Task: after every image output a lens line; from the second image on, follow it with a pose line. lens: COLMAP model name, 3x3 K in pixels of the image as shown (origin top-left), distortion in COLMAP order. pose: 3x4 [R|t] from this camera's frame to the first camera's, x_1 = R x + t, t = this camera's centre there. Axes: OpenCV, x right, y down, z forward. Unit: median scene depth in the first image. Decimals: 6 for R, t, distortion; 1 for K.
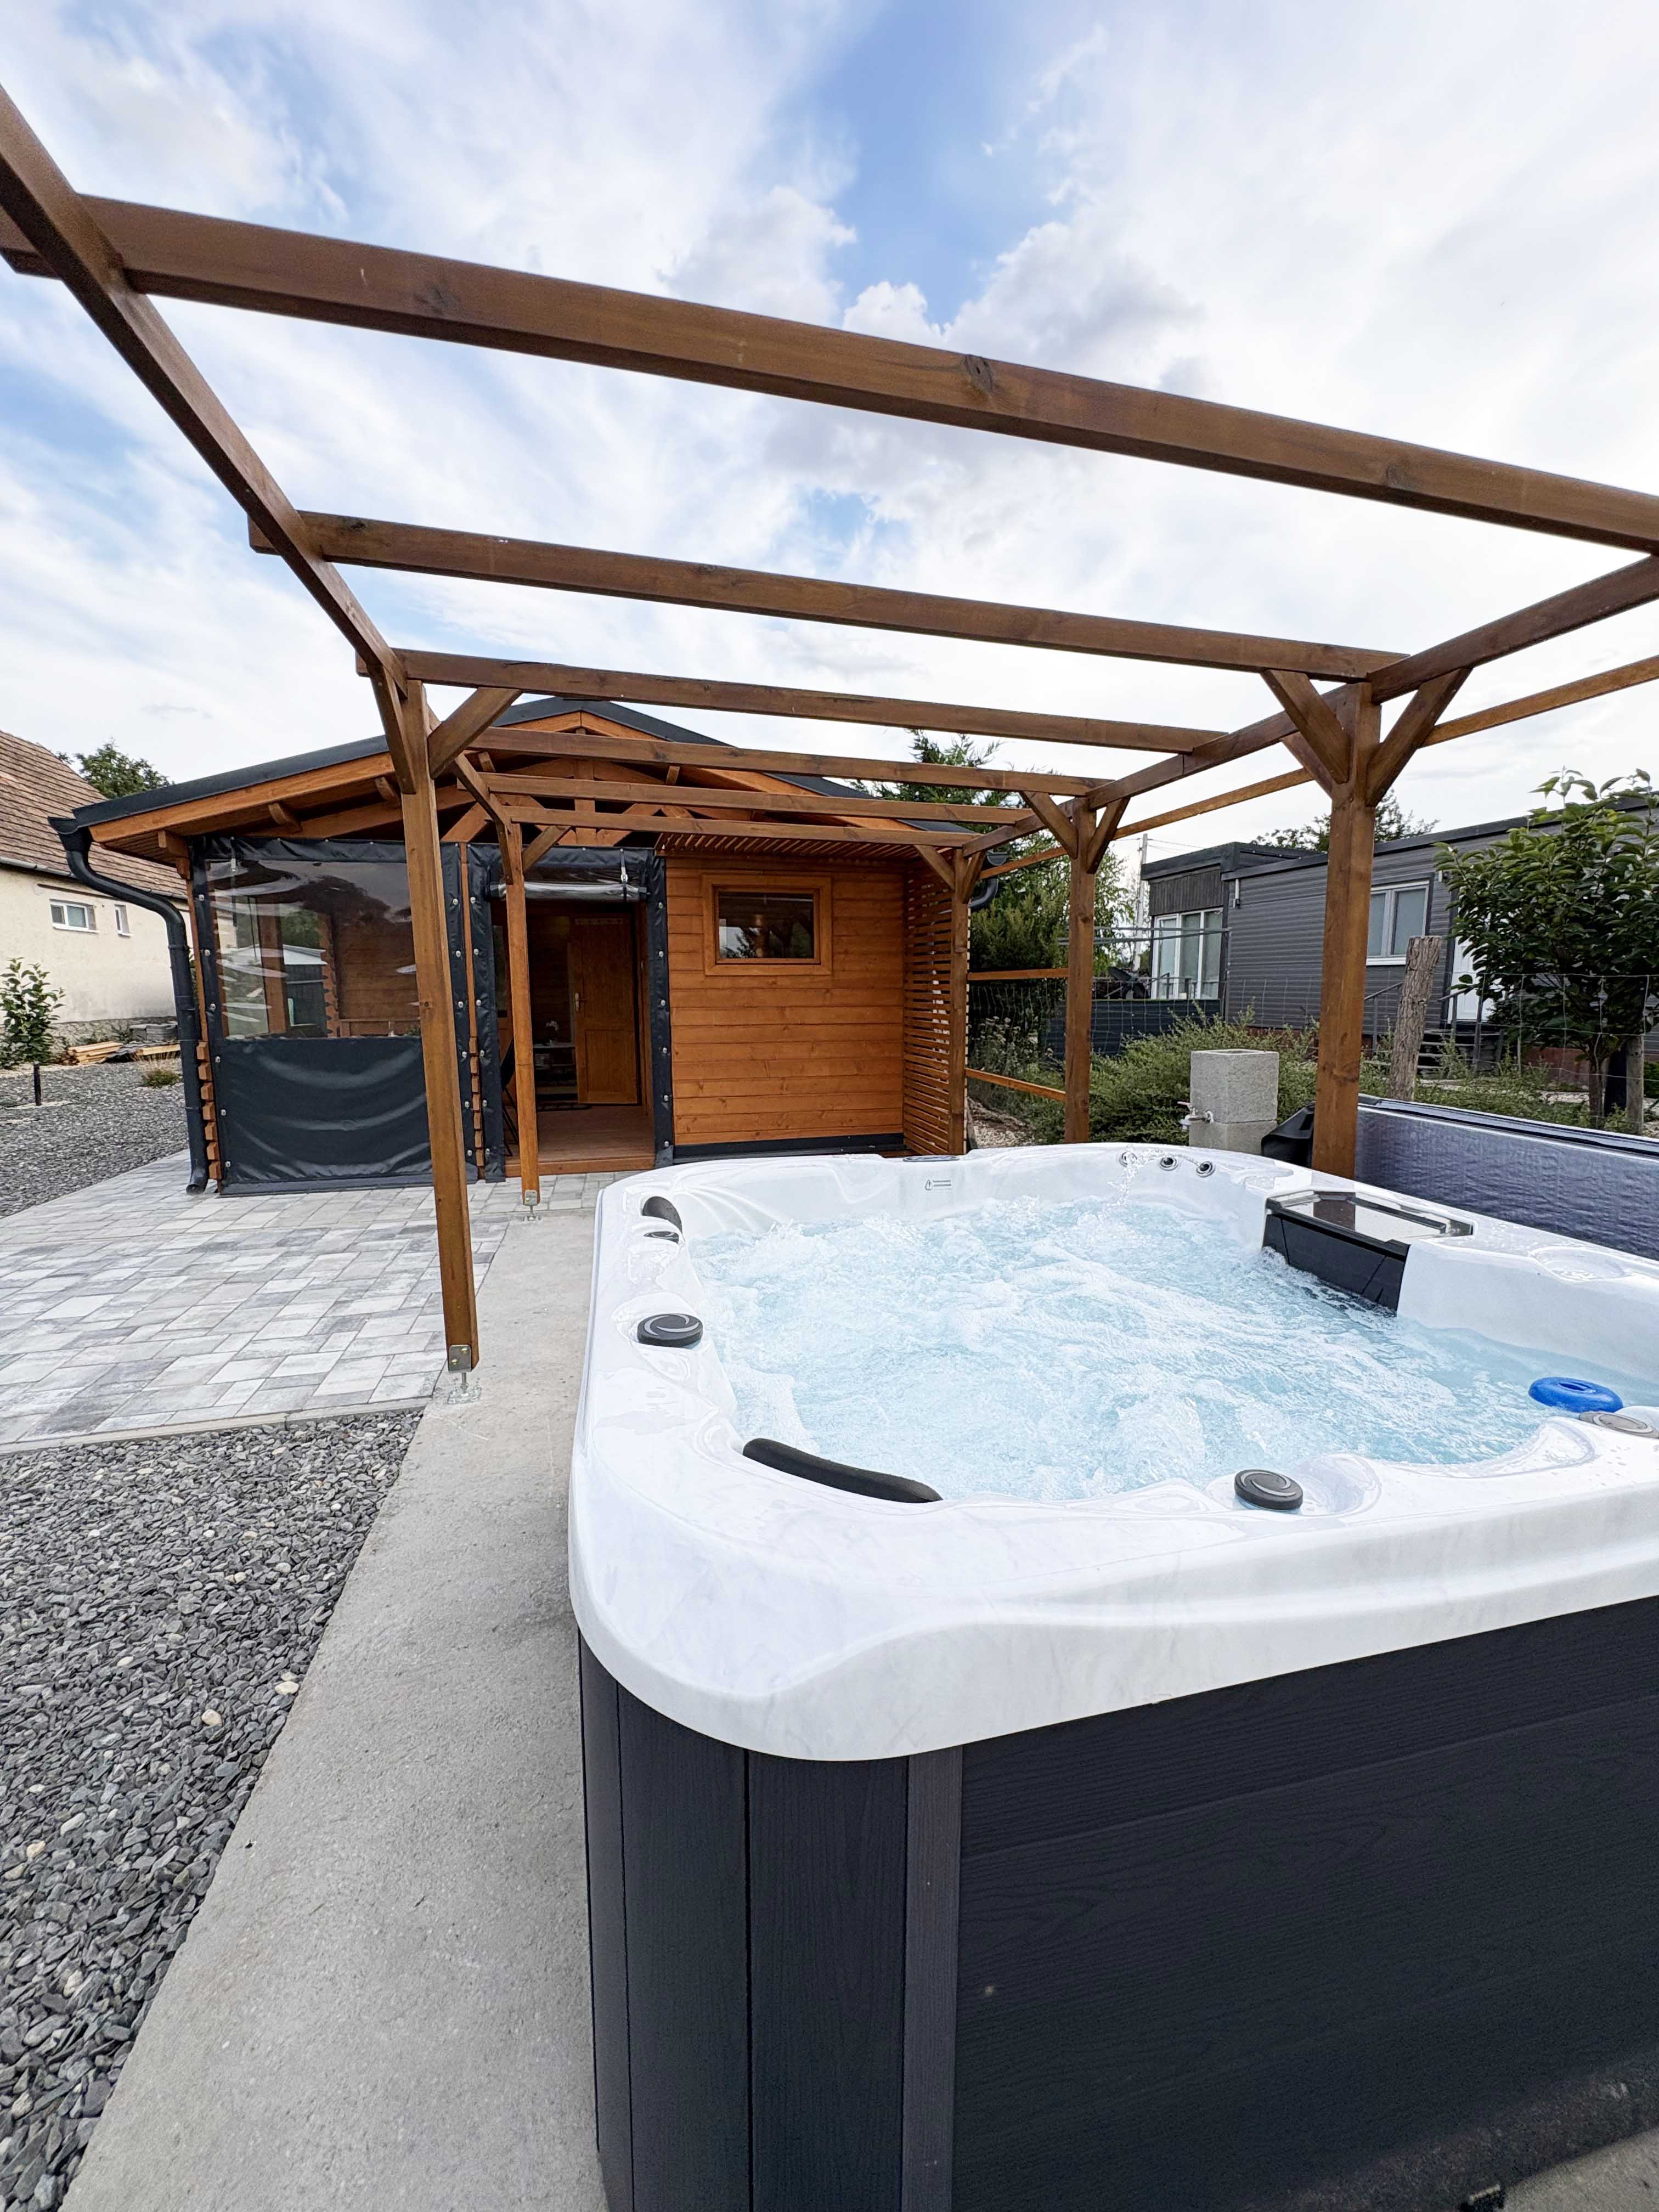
lens RADIAL K [[884.7, 0, 829.5], [0, 884.7, 1106.0], [0, 0, 1]] dist [-0.001137, 0.000044]
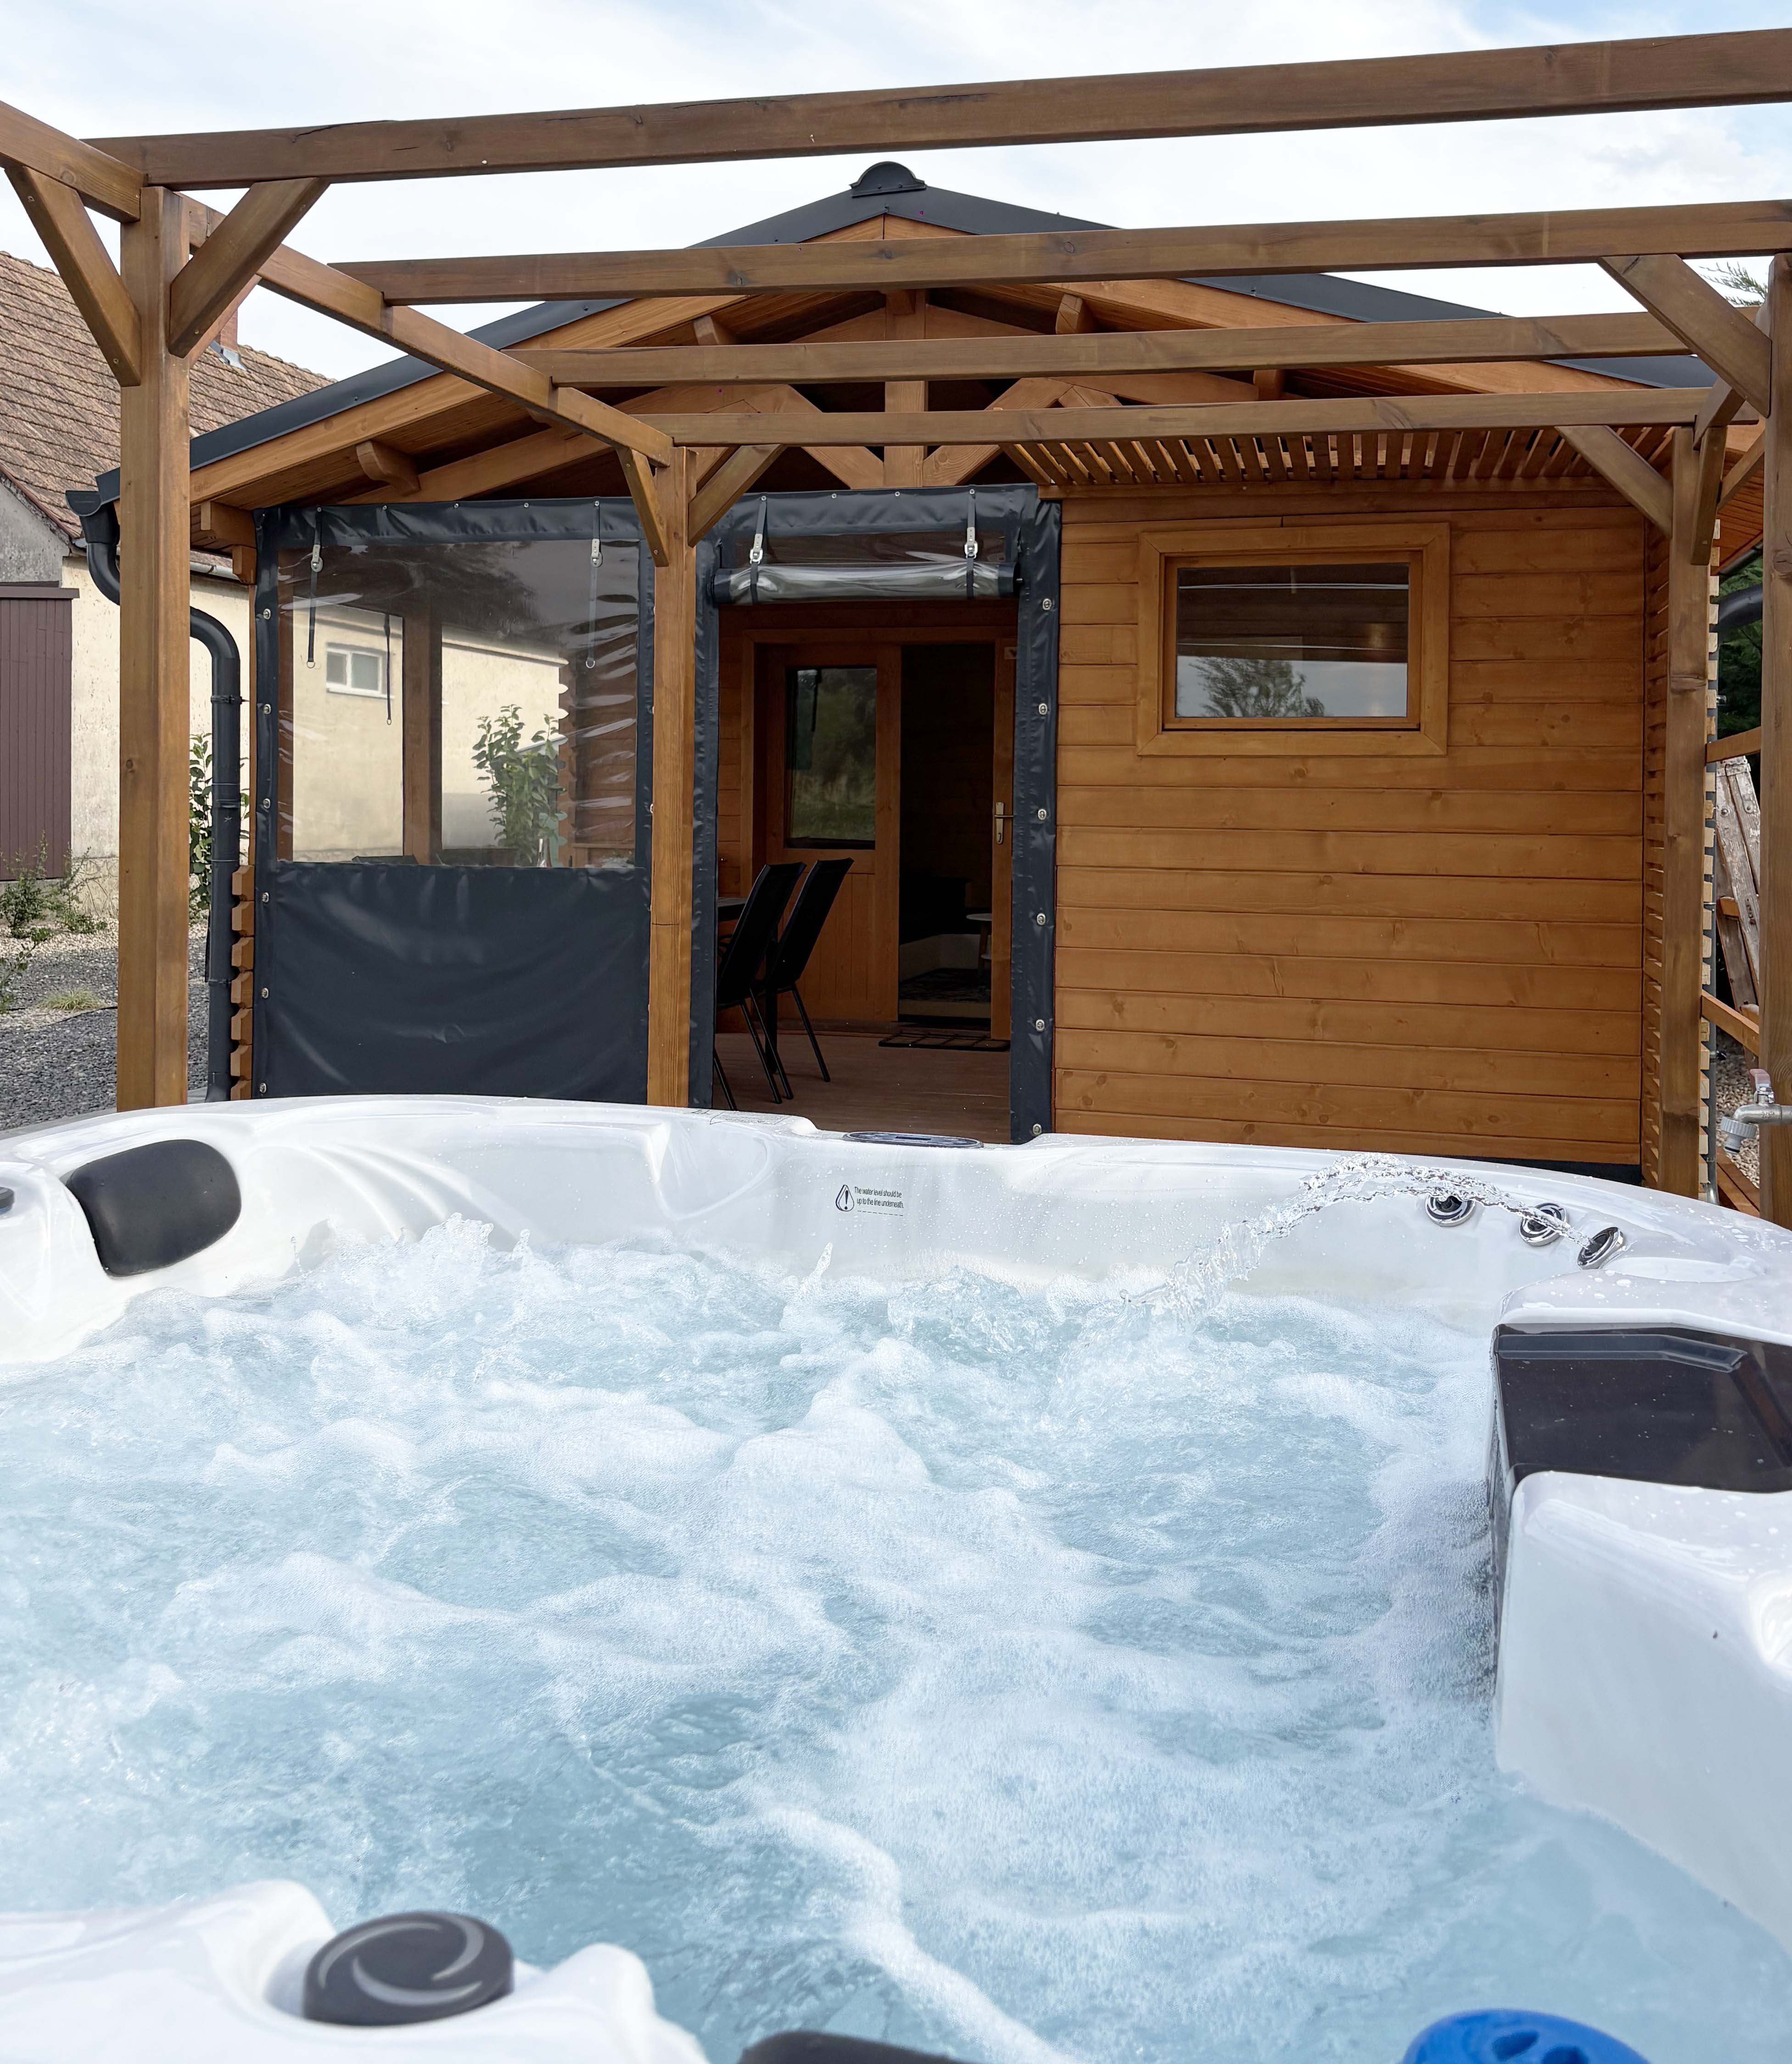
lens RADIAL K [[1999.1, 0, 894.2], [0, 1999.1, 830.3], [0, 0, 1]] dist [0.090514, -0.004021]
pose [[0.870121, 0.020046, -0.492430, 0.249921], [-0.083666, 0.990677, -0.107509, 0.008527], [0.485684, 0.134746, 0.863687, 0.075454]]
